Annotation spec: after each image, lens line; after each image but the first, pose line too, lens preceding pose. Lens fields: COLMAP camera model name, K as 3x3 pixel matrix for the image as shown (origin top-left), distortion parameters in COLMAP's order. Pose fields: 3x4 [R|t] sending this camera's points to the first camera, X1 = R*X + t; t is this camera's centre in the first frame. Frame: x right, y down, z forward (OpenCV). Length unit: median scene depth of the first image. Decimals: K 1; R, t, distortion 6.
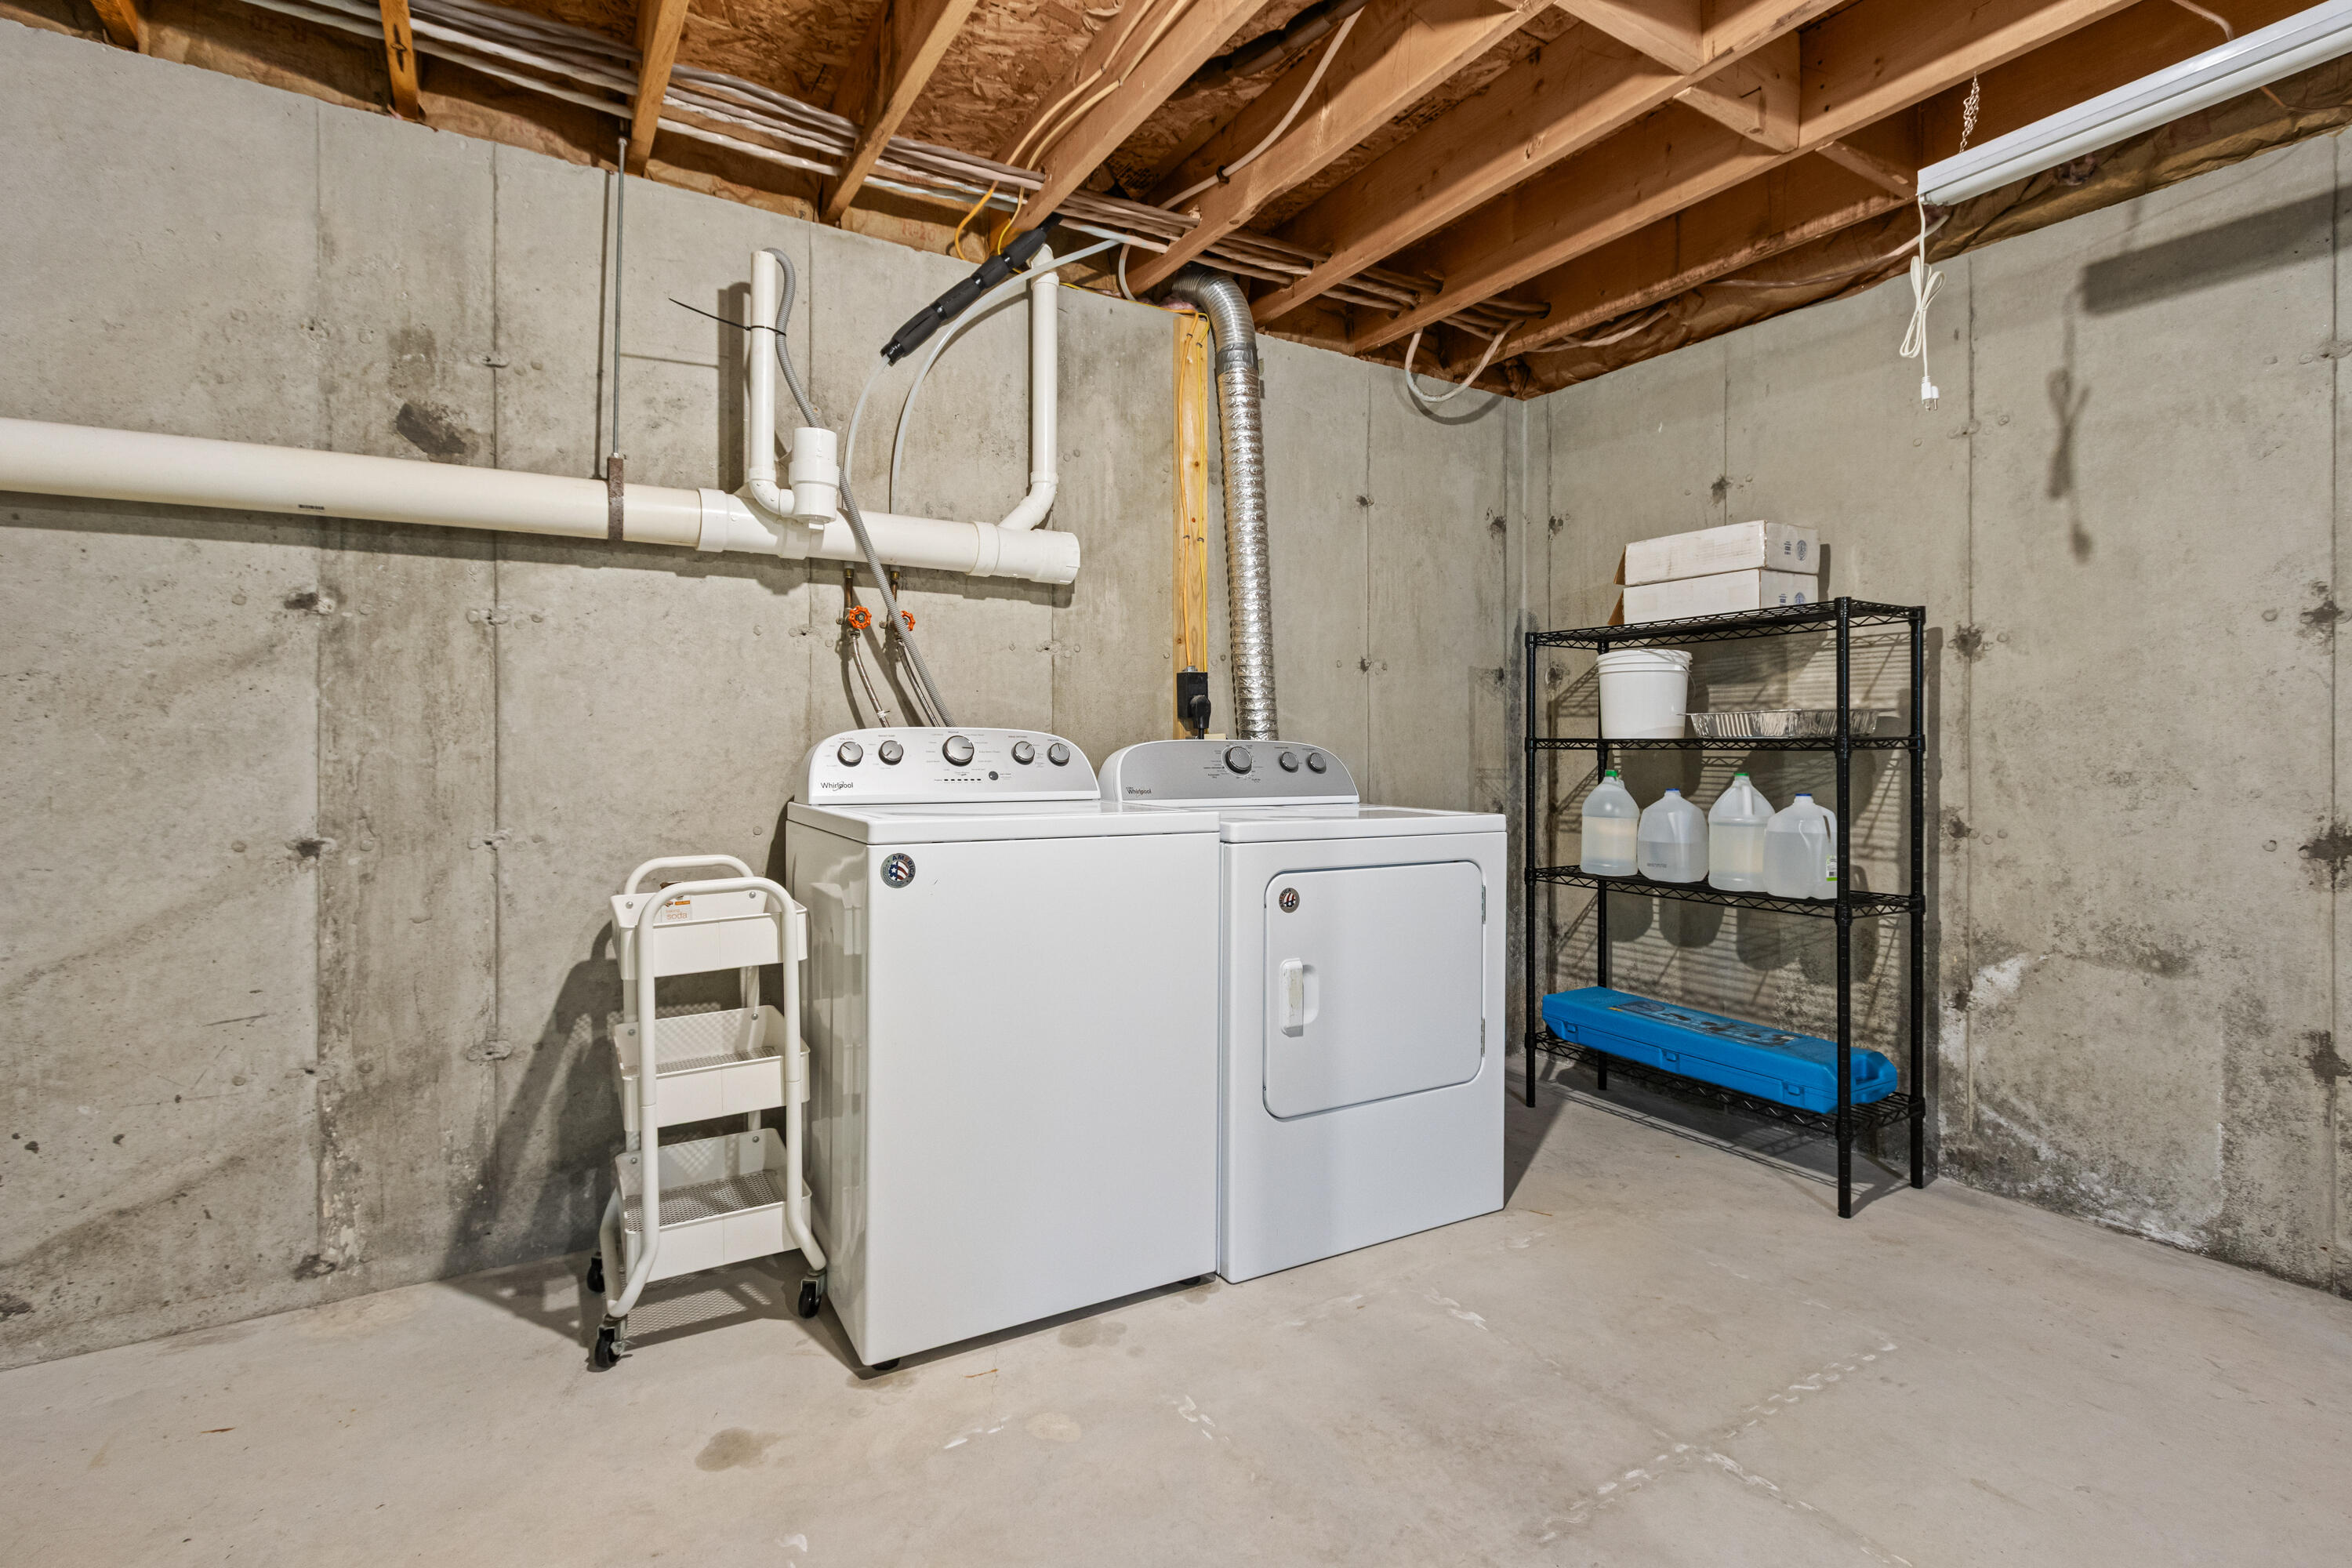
lens RADIAL K [[1102.1, 0, 1162.7], [0, 1102.1, 746.9], [0, 0, 1]] dist [-0.001246, -0.001094]
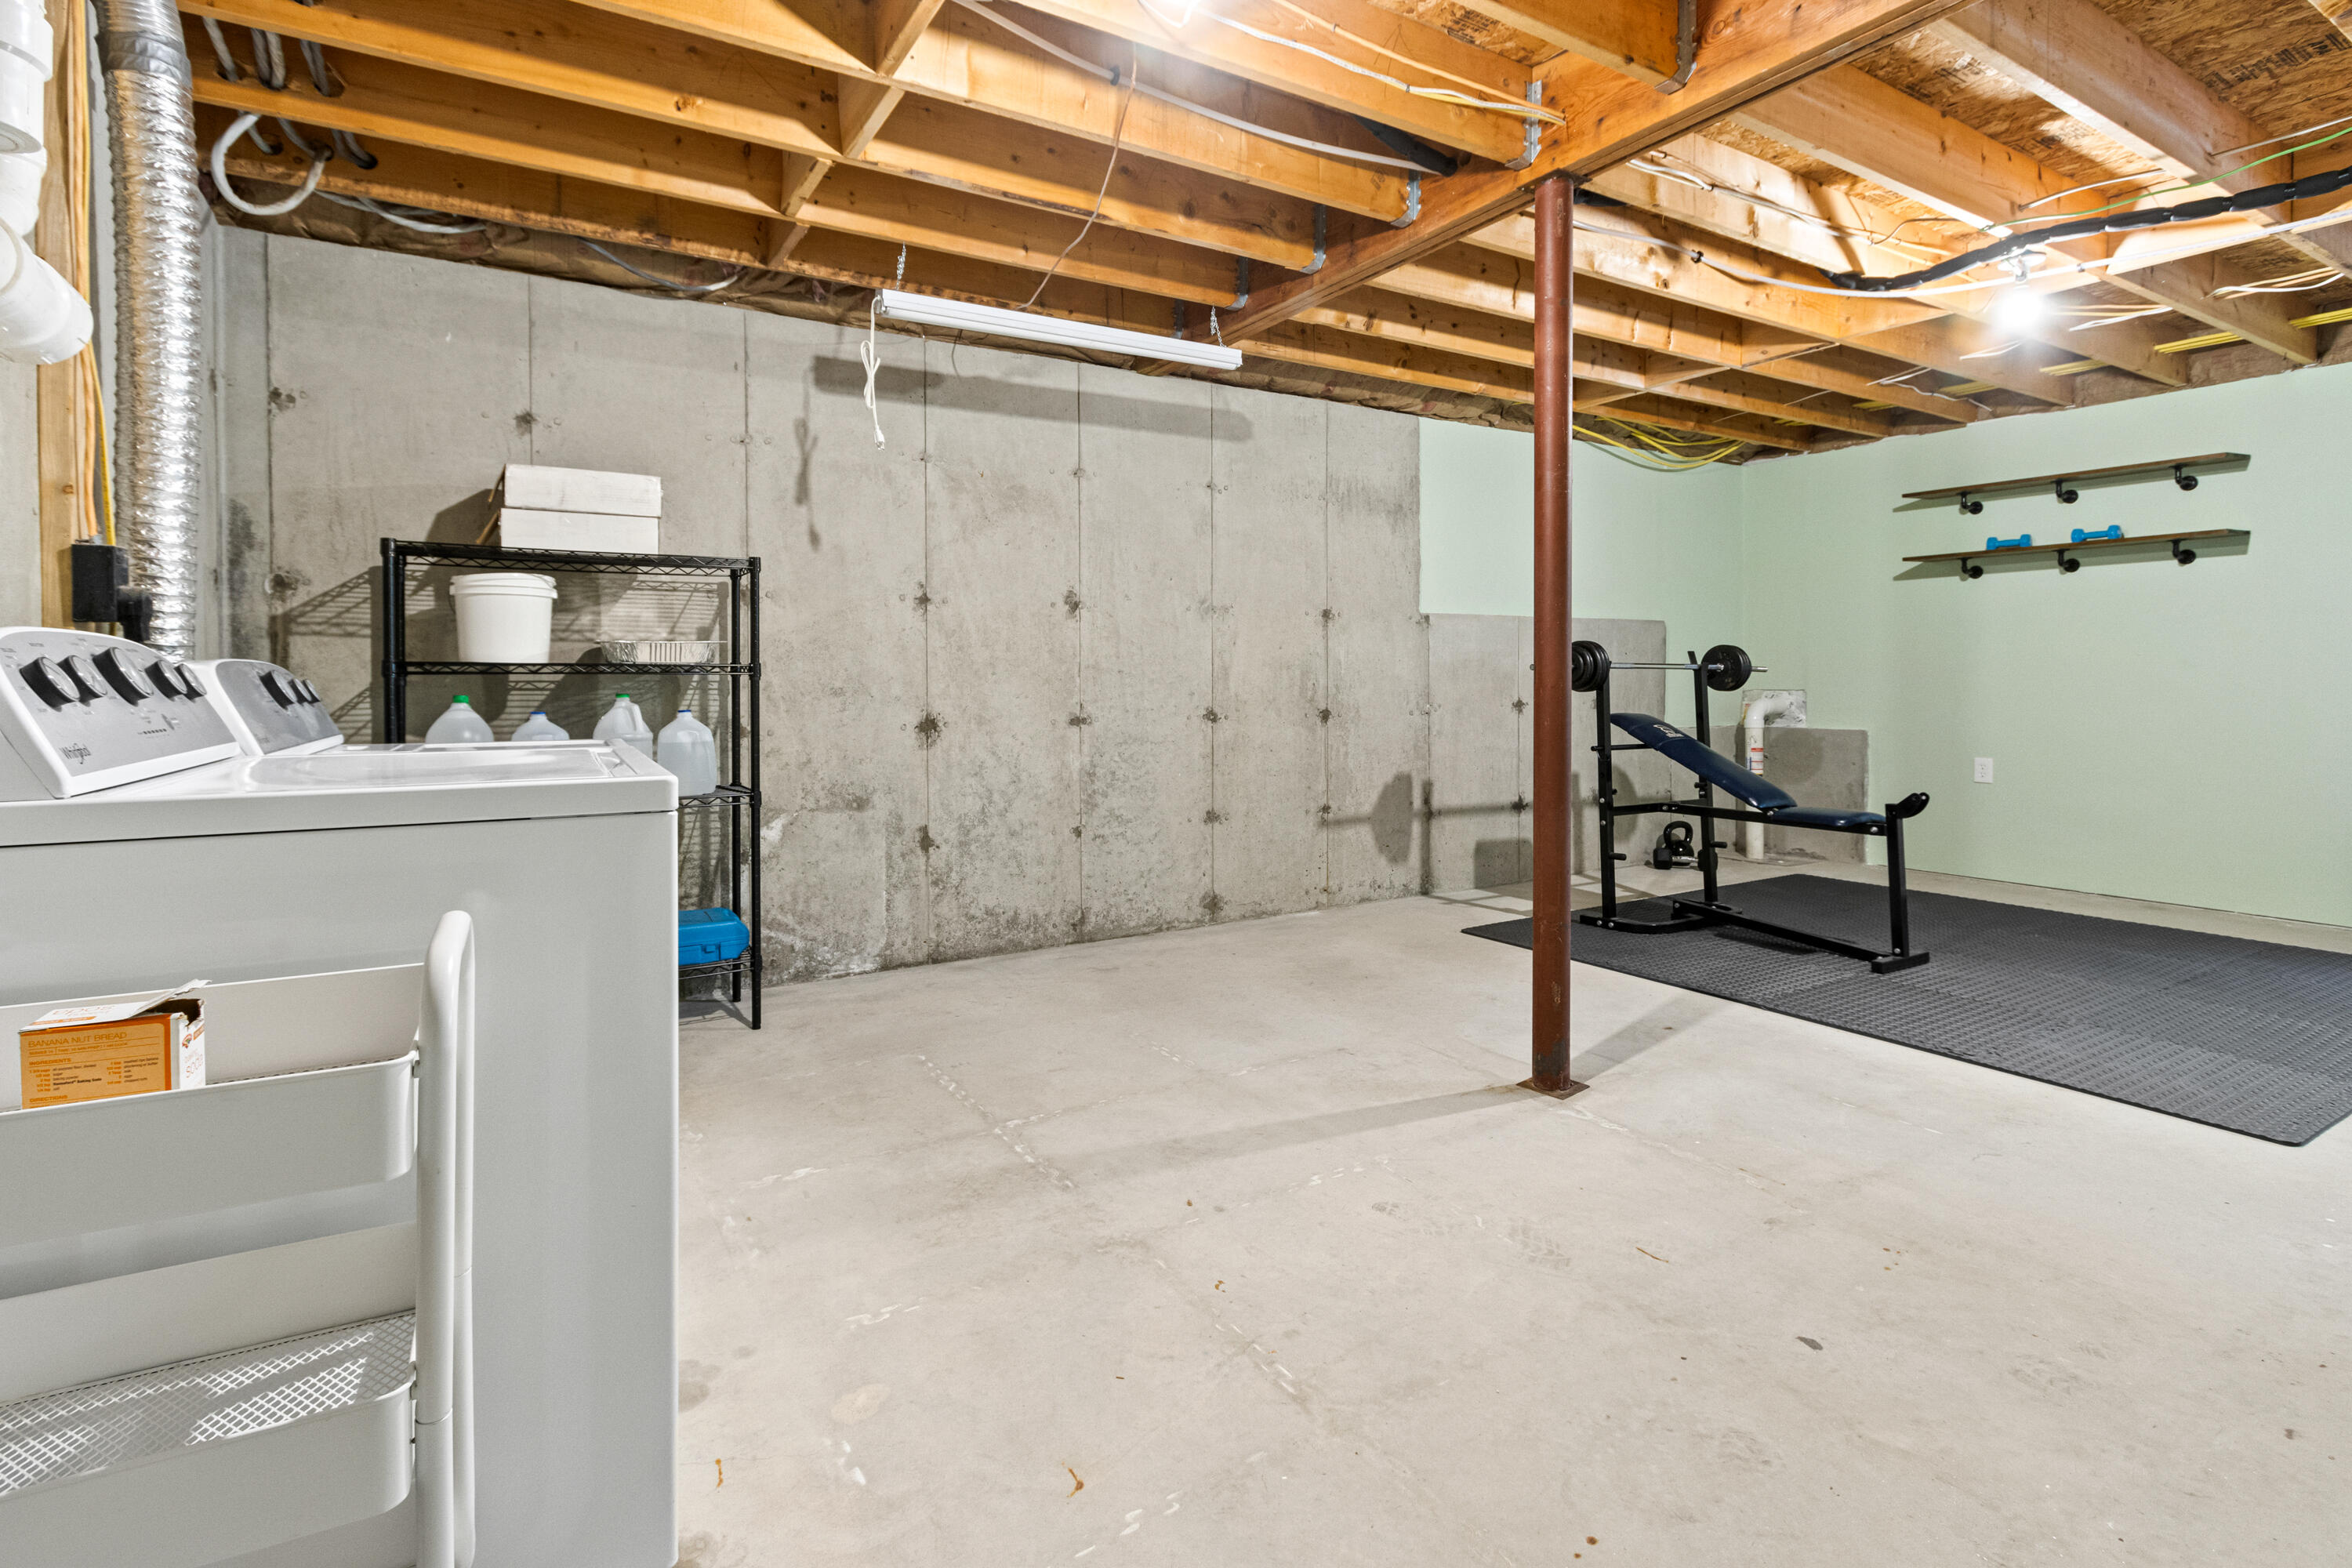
lens RADIAL K [[1124.8, 0, 1175.2], [0, 1124.8, 686.3], [0, 0, 1]] dist [-0.001153, -0.000289]
pose [[-0.013029, -0.013356, 0.999826, -0.747236], [-0.000871, 0.999911, 0.013346, -0.000955], [-0.999915, -0.000697, -0.013040, 0.534158]]
